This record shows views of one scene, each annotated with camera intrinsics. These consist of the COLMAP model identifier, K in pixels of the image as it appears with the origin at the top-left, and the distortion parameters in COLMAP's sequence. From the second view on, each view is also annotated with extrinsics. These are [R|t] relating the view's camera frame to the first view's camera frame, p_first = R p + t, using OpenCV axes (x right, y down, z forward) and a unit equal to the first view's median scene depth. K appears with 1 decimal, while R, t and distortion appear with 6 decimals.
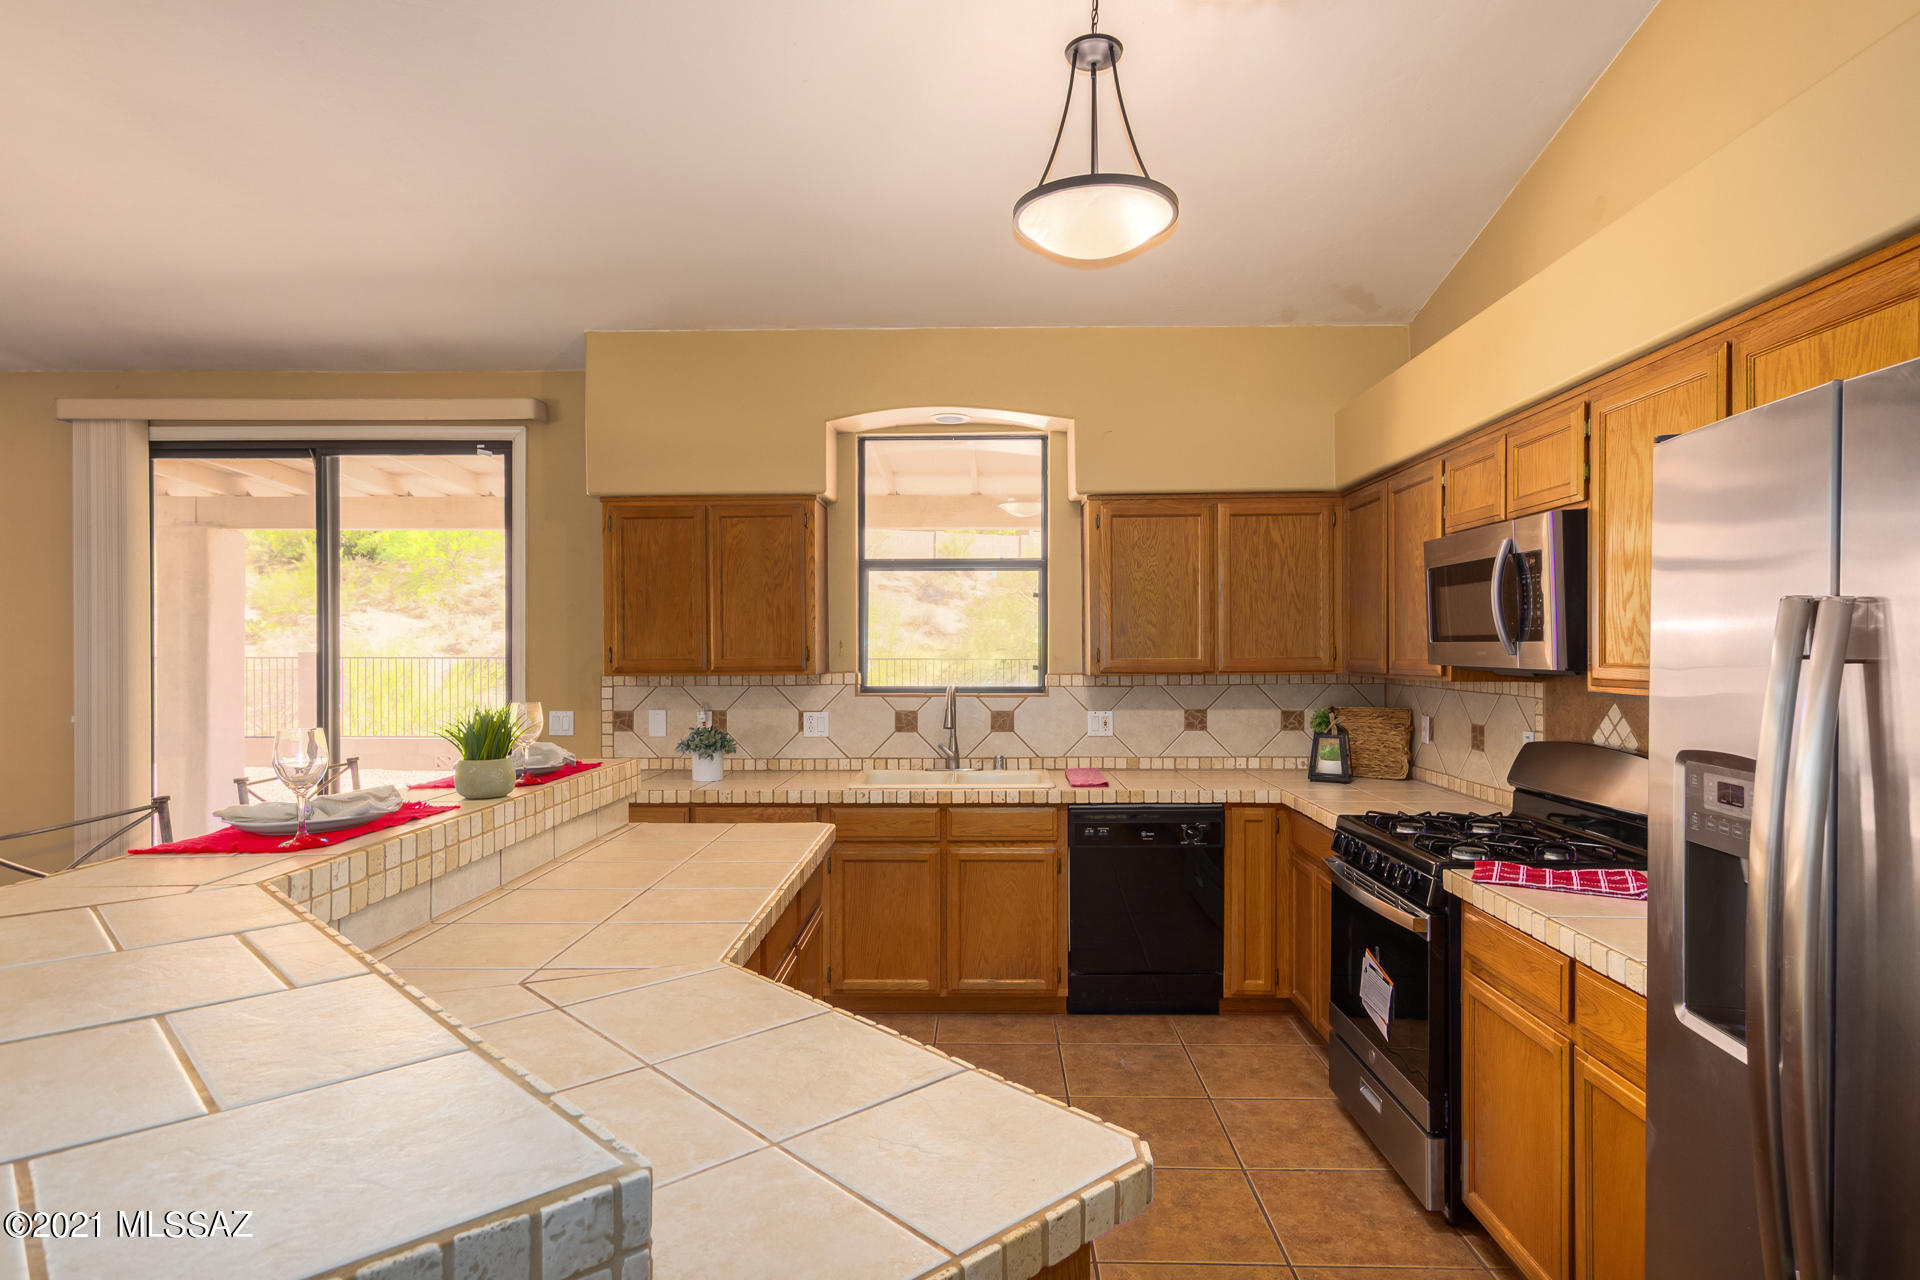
lens RADIAL K [[1063.6, 0, 953.6], [0, 1063.6, 648.4], [0, 0, 1]] dist [0.012802, 0.000739]
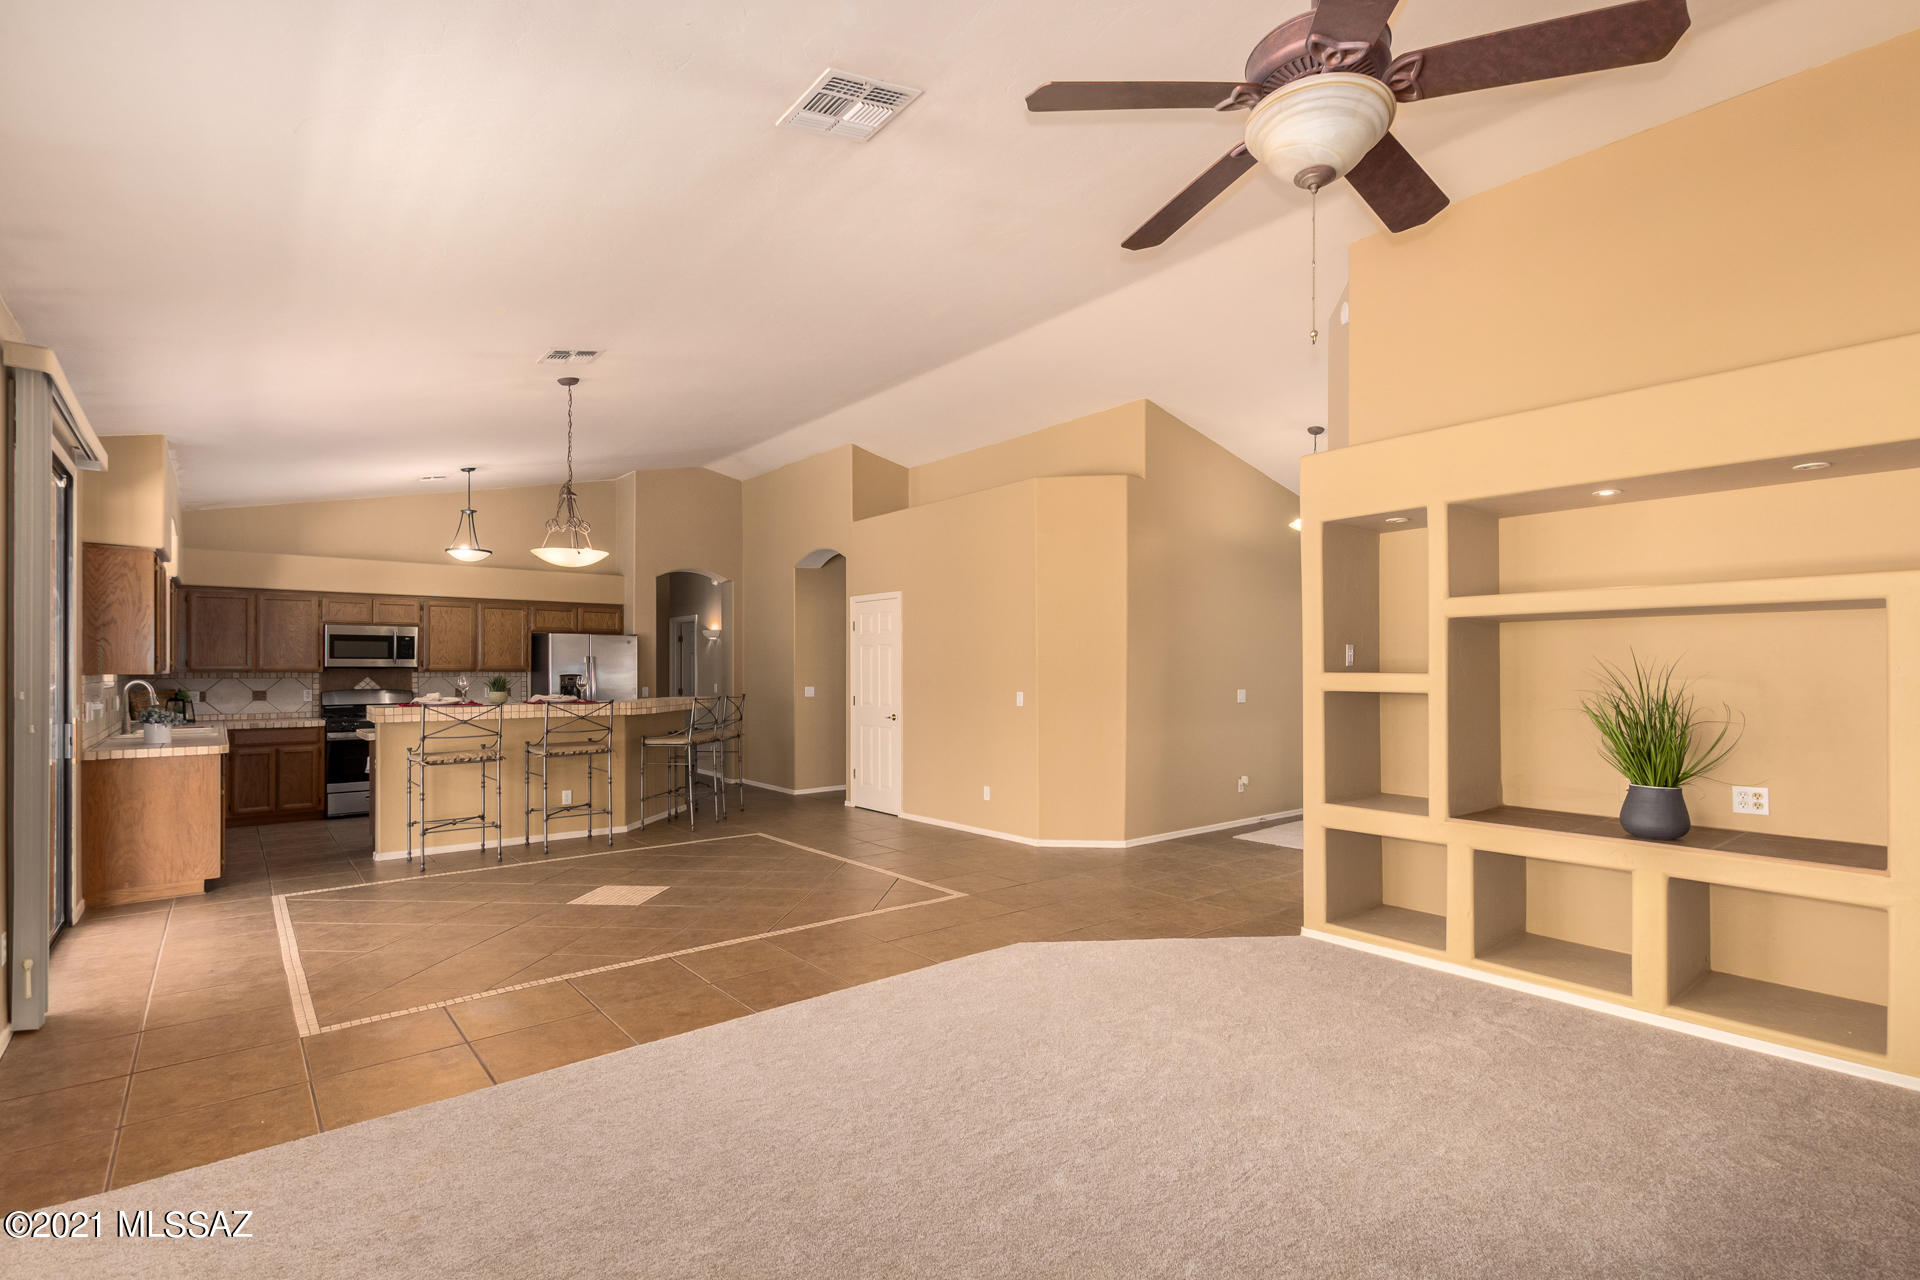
lens RADIAL K [[927.7, 0, 971.4], [0, 927.7, 668.9], [0, 0, 1]] dist [0.017903, -0.004333]
pose [[-0.649787, 0.006462, 0.760089, -2.460008], [0.002884, 0.999978, -0.006036, 0.039278], [-0.760111, -0.001730, -0.649791, 1.207906]]
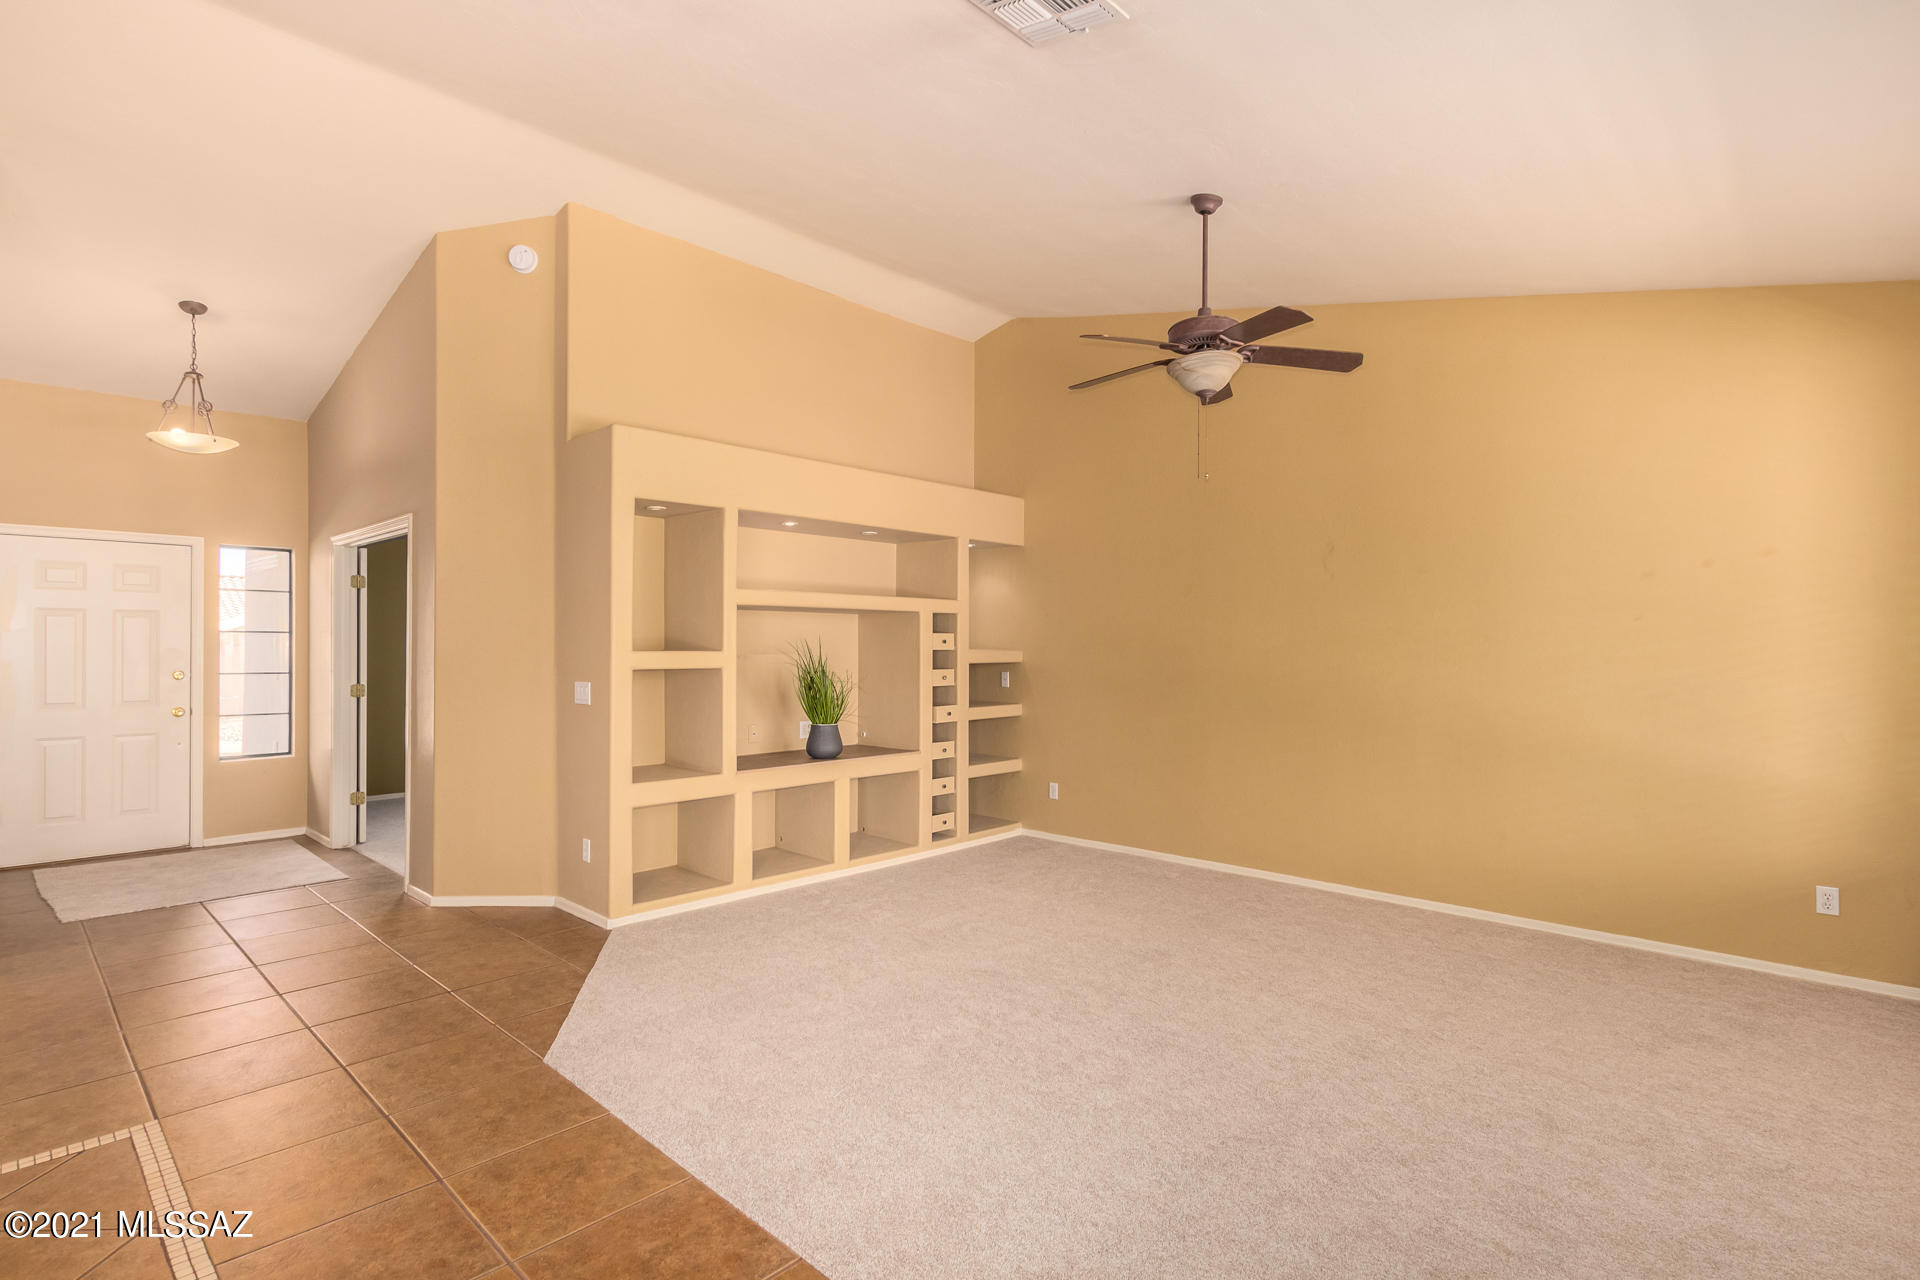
lens RADIAL K [[927.7, 0, 965.7], [0, 927.7, 641.4], [0, 0, 1]] dist [0.017903, -0.004333]
pose [[-0.668554, 0.001565, -0.743662, -1.146209], [0.002519, 0.999997, -0.000160, 0.024728], [0.743660, -0.001980, -0.668556, 1.189942]]
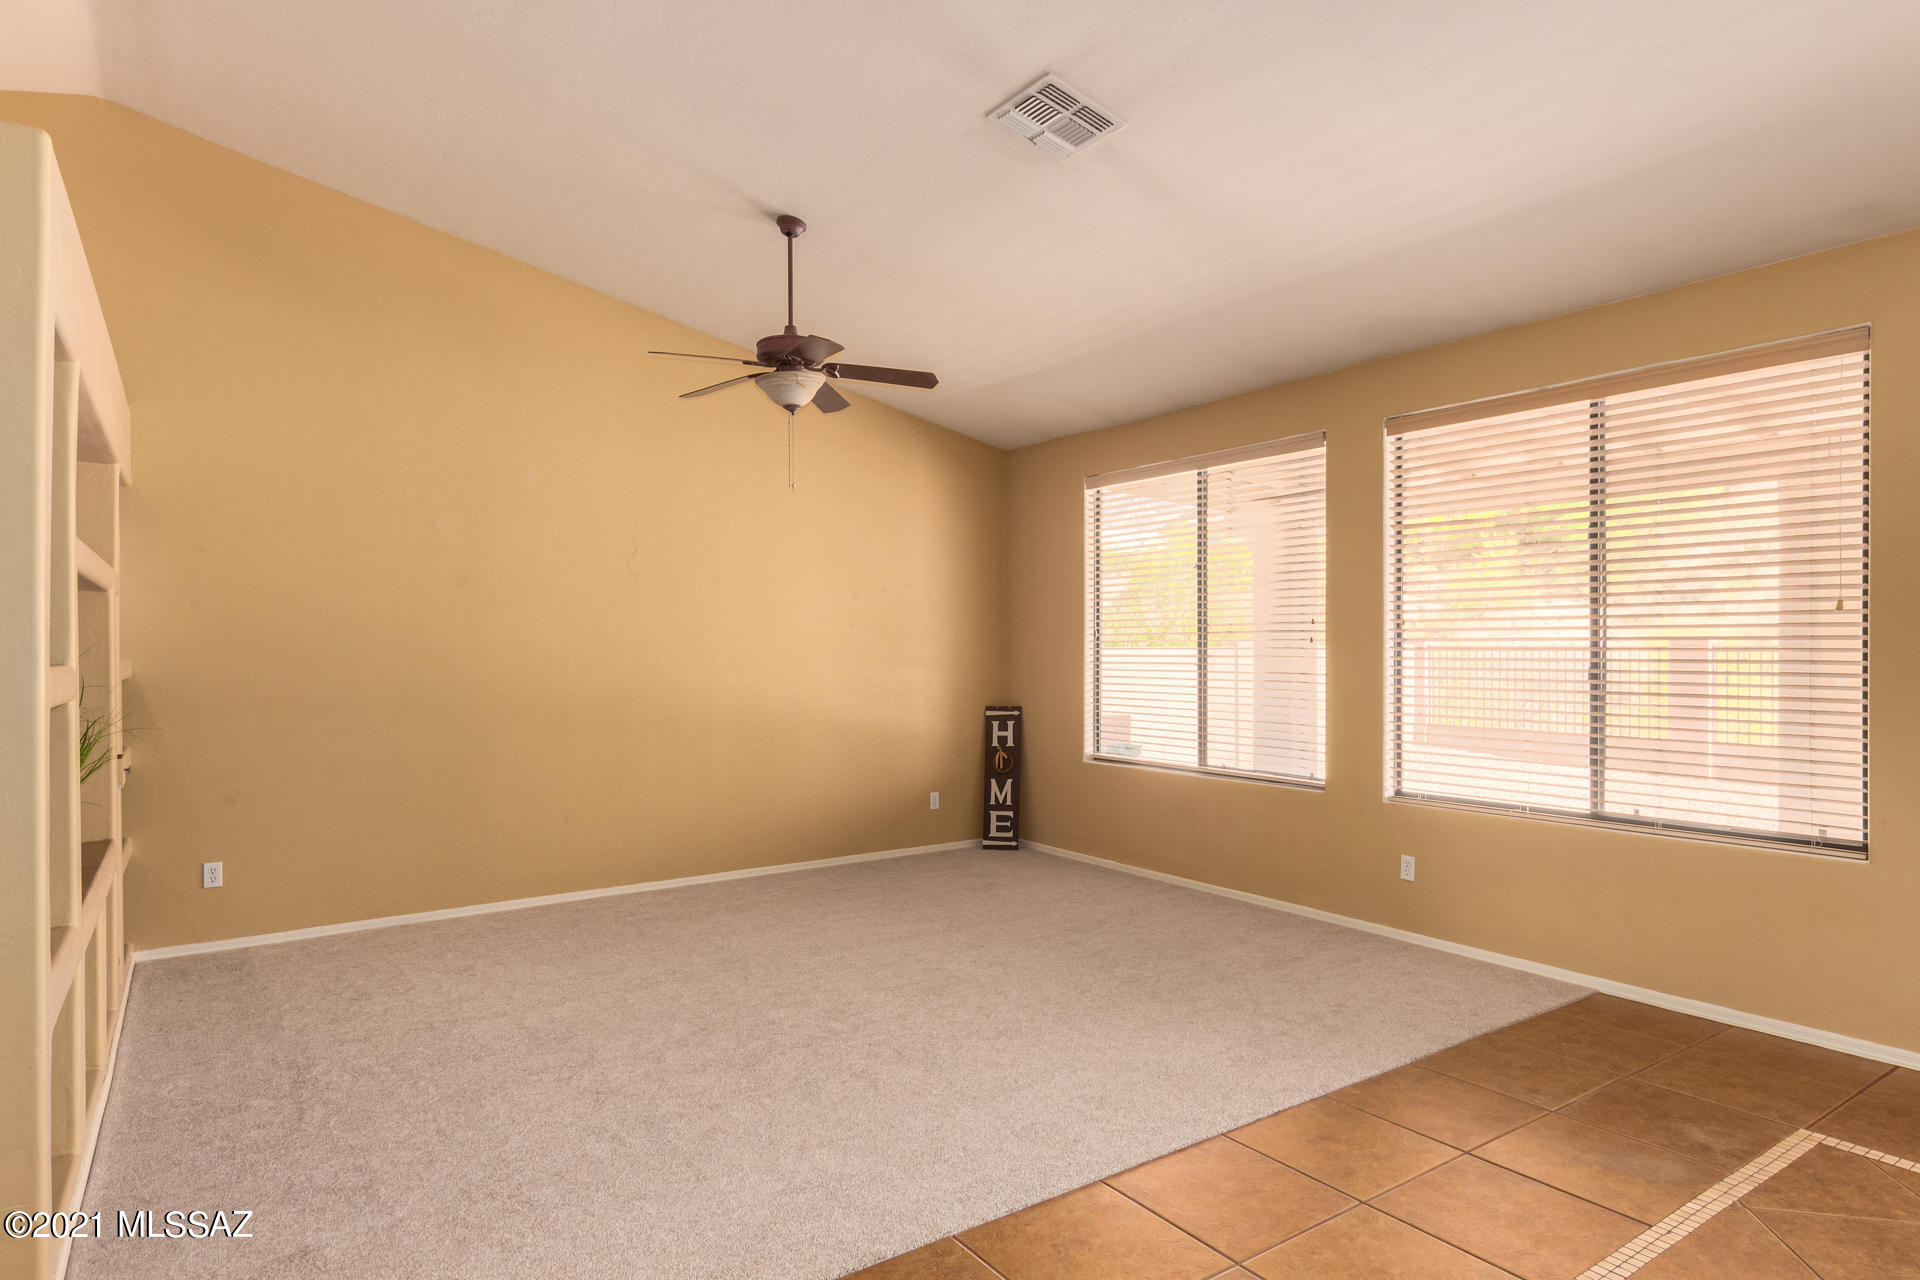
lens RADIAL K [[1063.6, 0, 973.2], [0, 1063.6, 645.5], [0, 0, 1]] dist [0.012802, 0.000739]
pose [[0.595401, 0.001637, -0.803427, -0.957639], [0.001766, 0.999993, 0.003346, 0.026300], [0.803427, -0.003411, 0.595393, 0.059321]]
